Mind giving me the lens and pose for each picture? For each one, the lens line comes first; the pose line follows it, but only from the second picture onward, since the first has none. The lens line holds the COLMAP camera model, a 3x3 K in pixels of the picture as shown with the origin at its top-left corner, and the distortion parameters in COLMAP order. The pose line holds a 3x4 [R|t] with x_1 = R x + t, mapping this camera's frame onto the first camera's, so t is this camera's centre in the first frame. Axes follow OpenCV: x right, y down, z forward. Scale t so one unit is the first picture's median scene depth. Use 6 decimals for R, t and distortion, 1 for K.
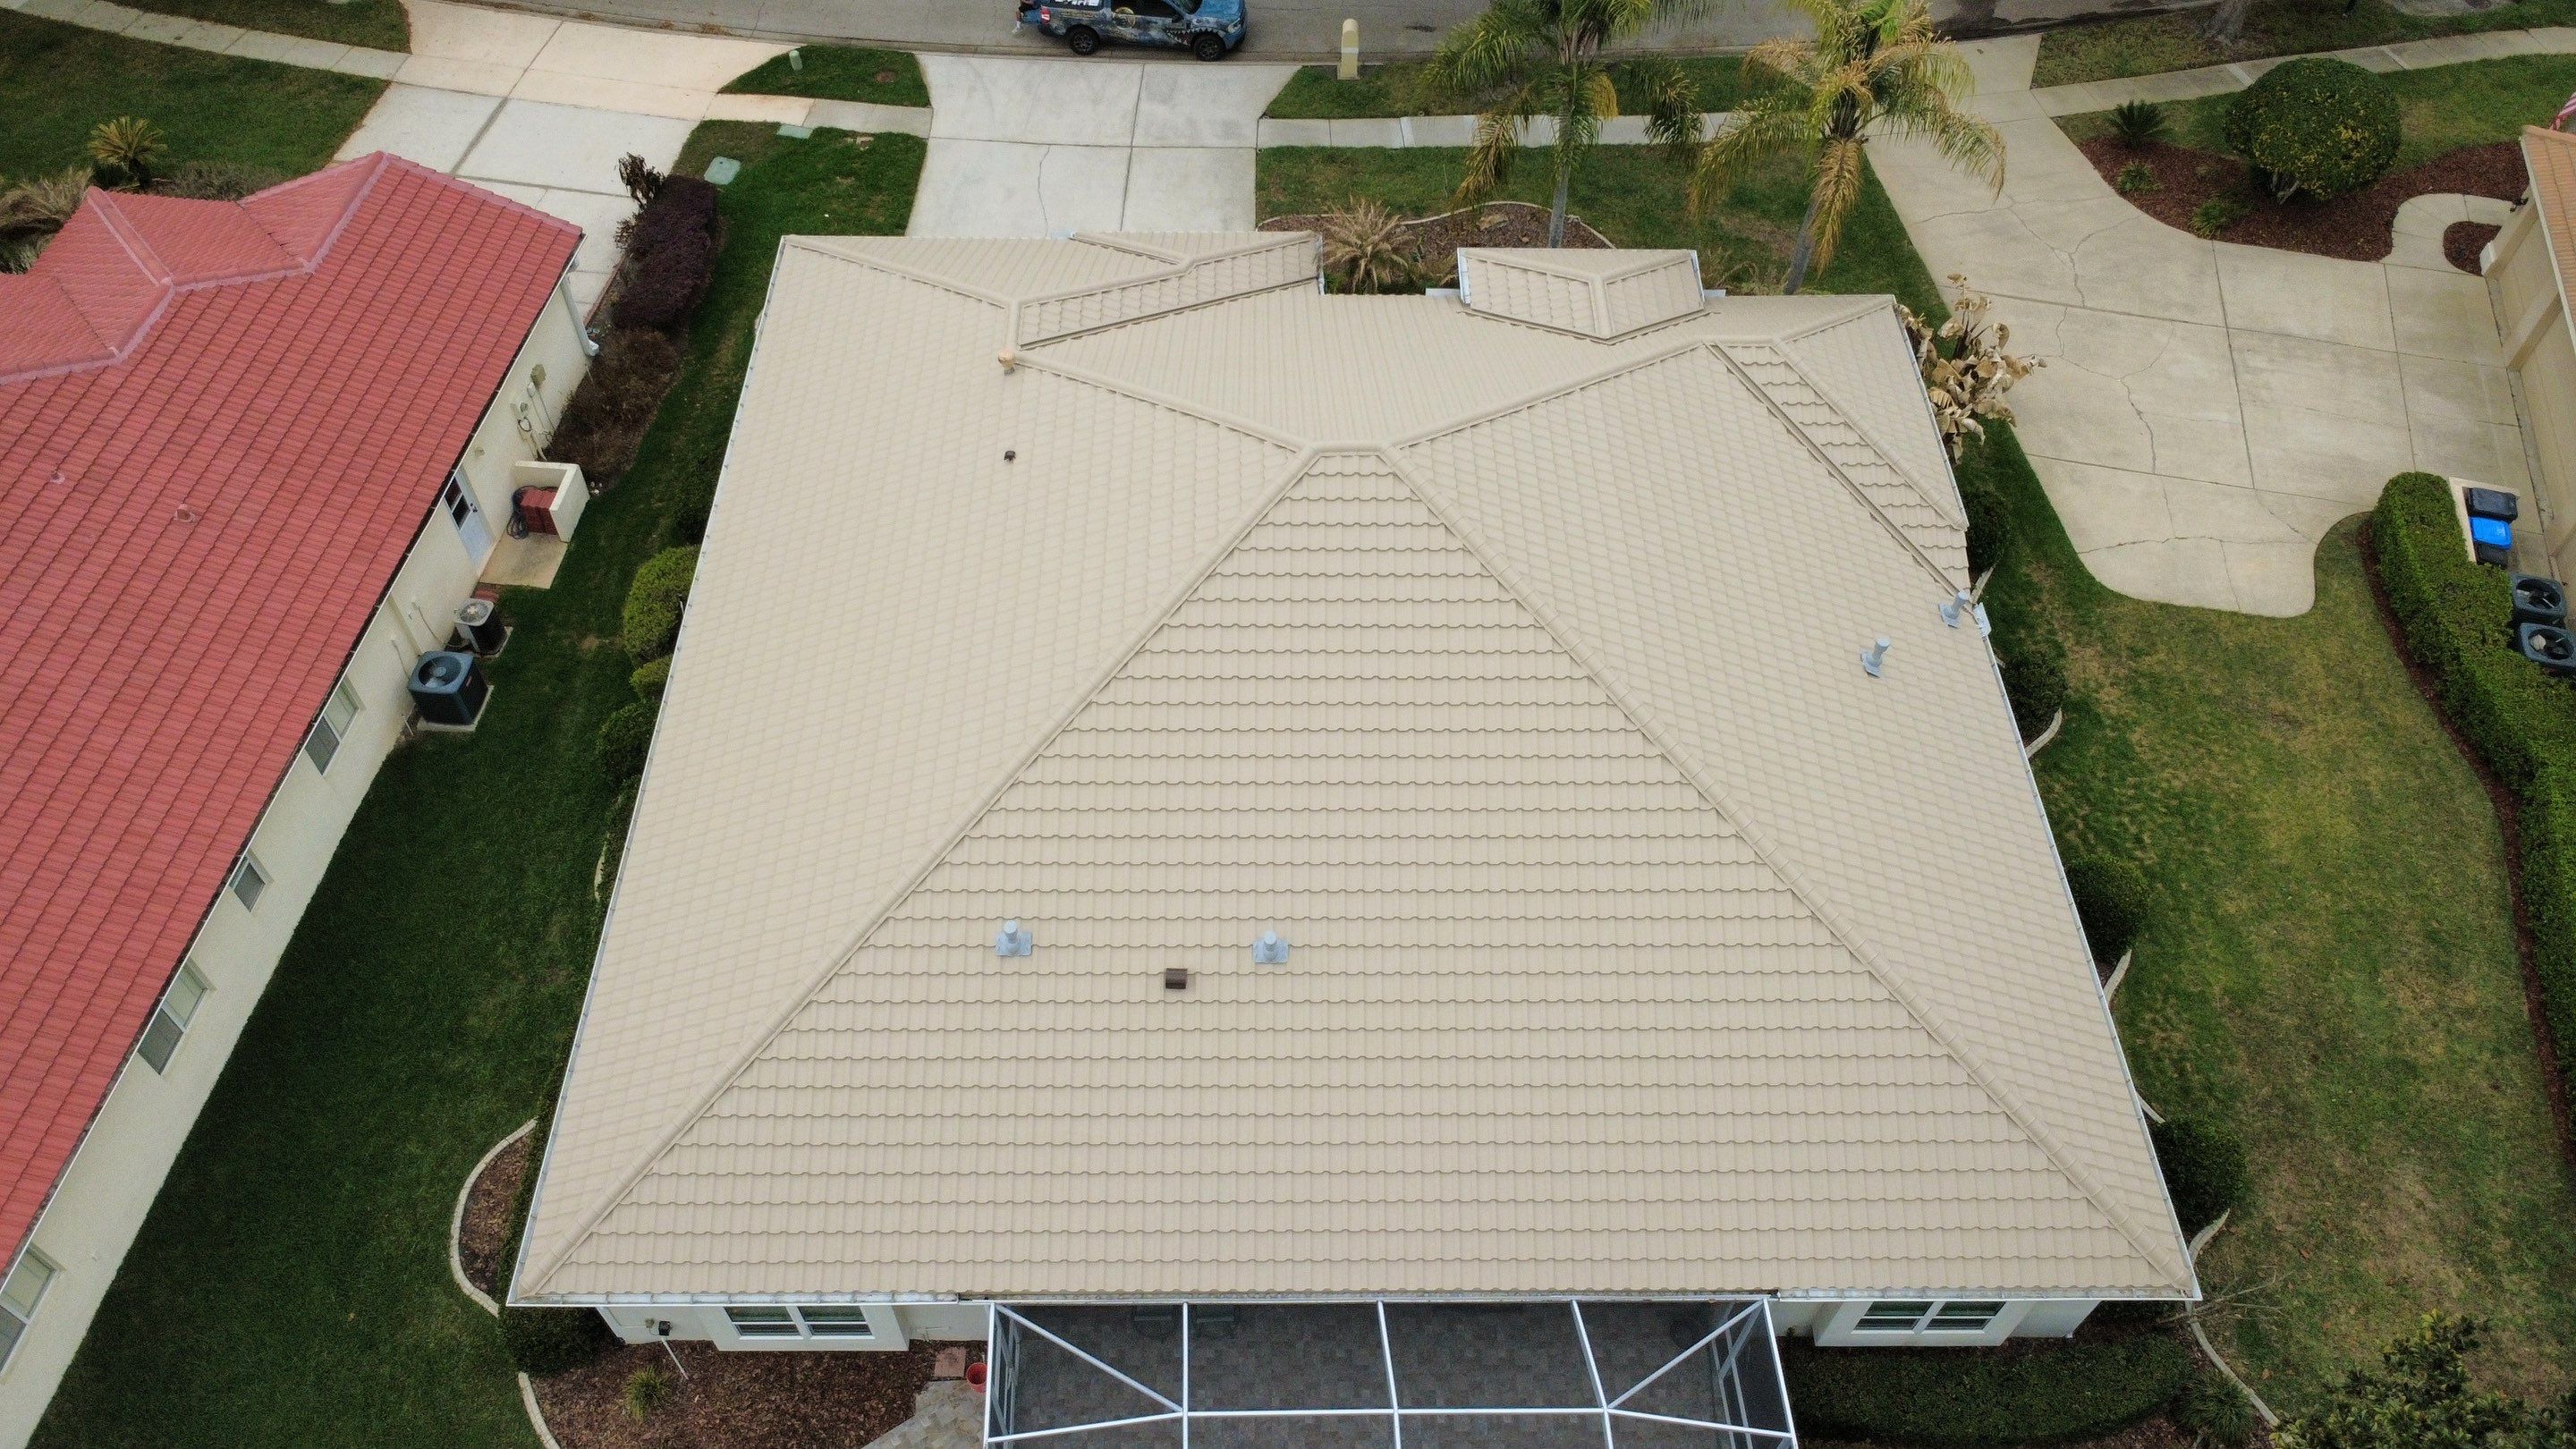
lens RADIAL K [[1872.7, 0, 1280.9], [0, 1872.7, 723.6], [0, 0, 1]] dist [-0.000256, 0.003433]
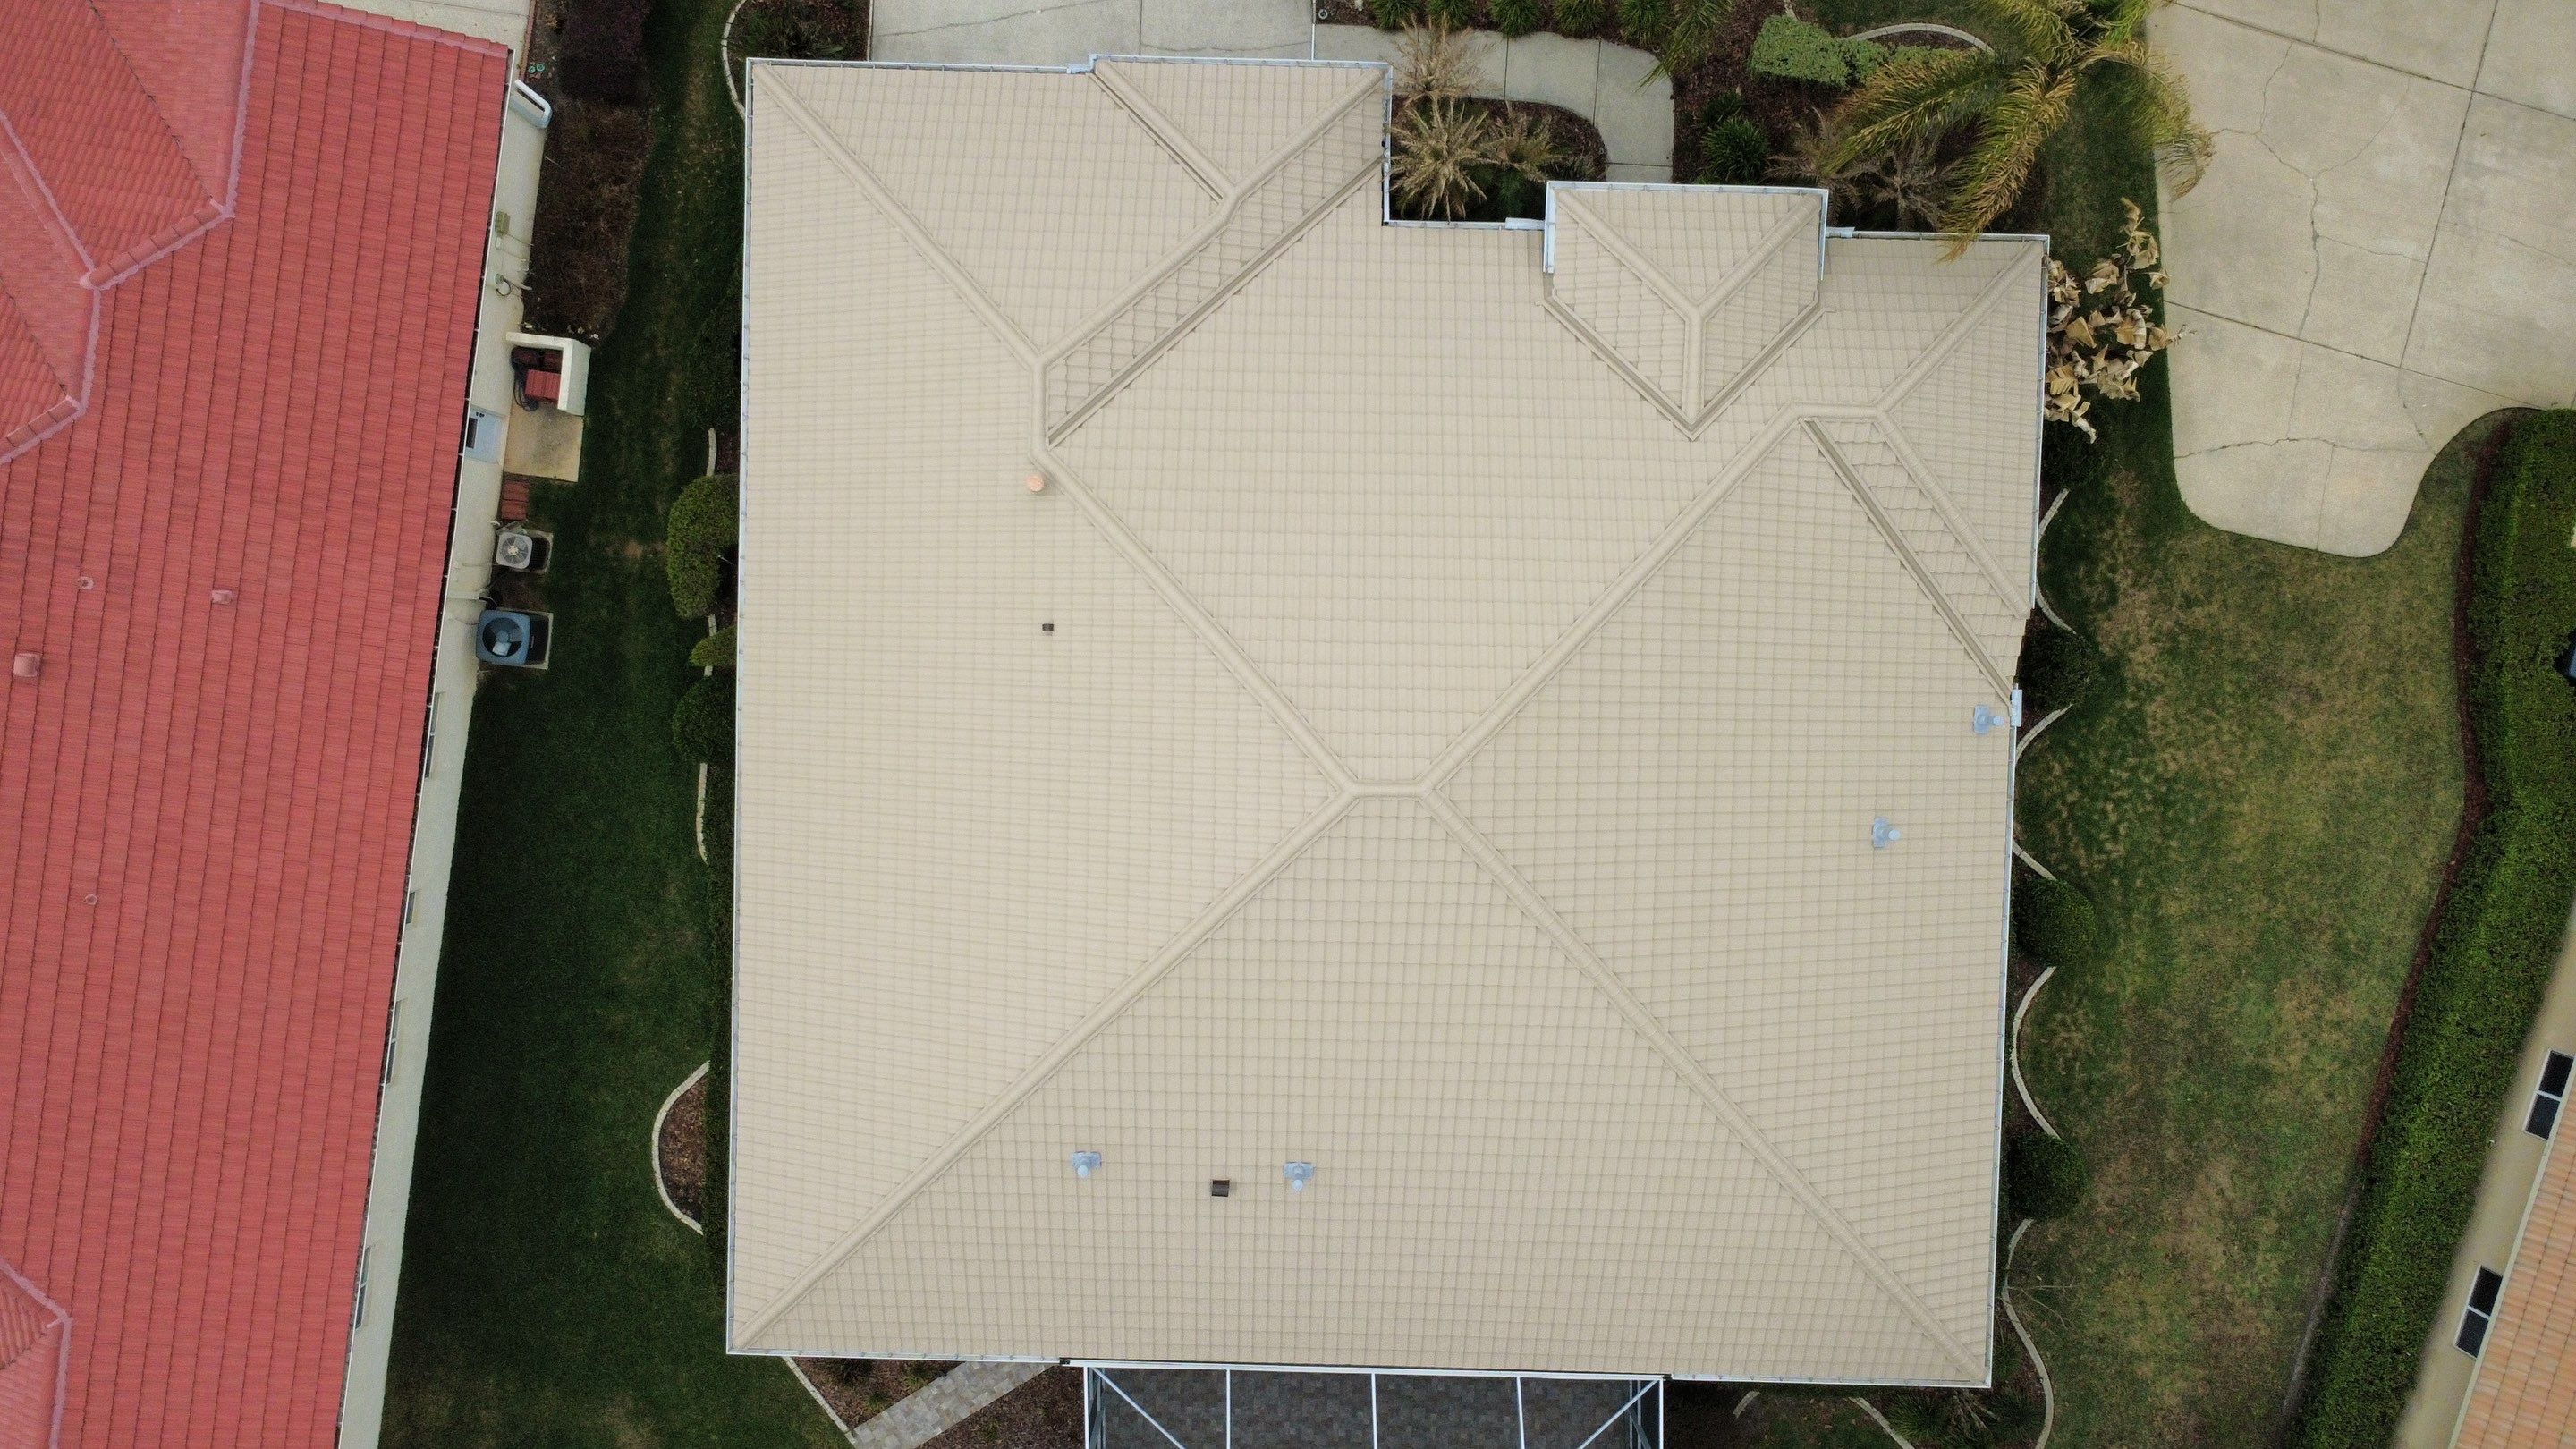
lens RADIAL K [[1872.7, 0, 1281.4], [0, 1872.7, 722.4], [0, 0, 1]] dist [-0.000256, 0.003433]
pose [[0.999341, 0.033333, -0.014353, -0.006458], [-0.015918, 0.758012, 0.652046, -0.660232], [0.032615, -0.651388, 0.758043, 0.203566]]
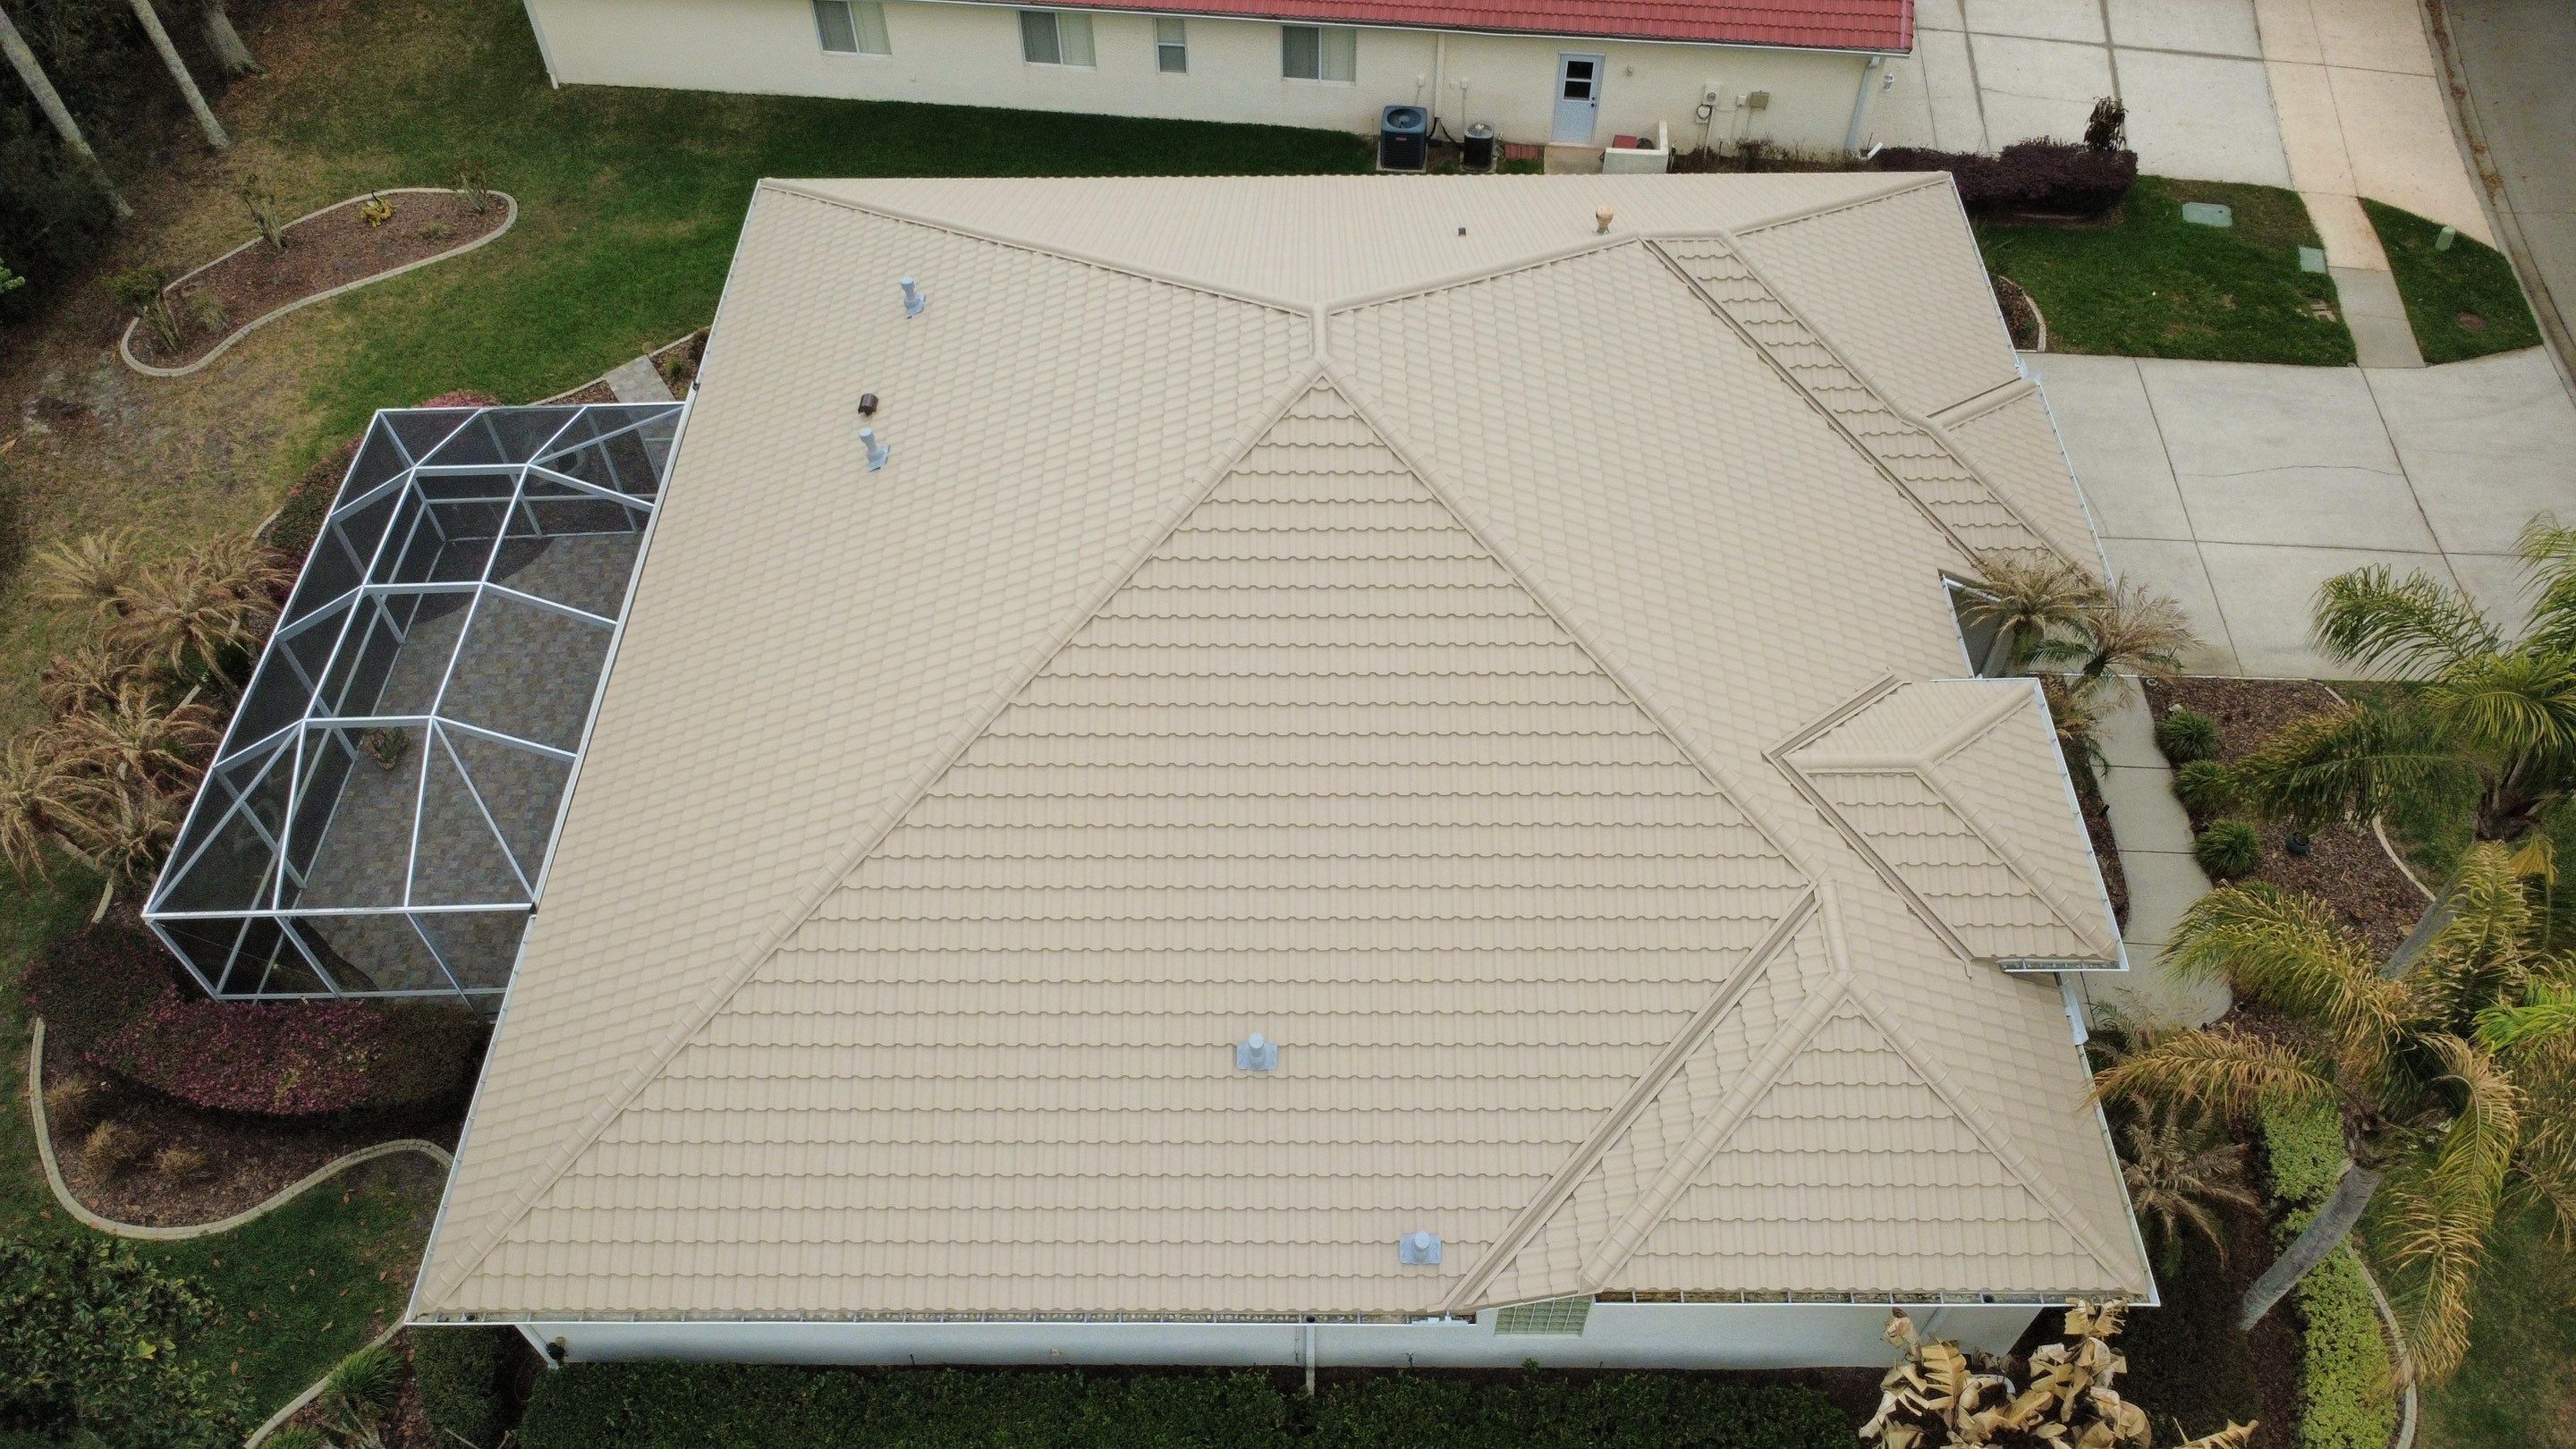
lens RADIAL K [[1872.7, 0, 1283.0], [0, 1872.7, 720.1], [0, 0, 1]] dist [-0.000256, 0.003433]
pose [[-0.015616, 0.769880, -0.637997, 0.598455], [-0.772441, 0.395871, 0.496609, -0.403173], [0.634894, 0.500570, 0.588505, 0.437072]]
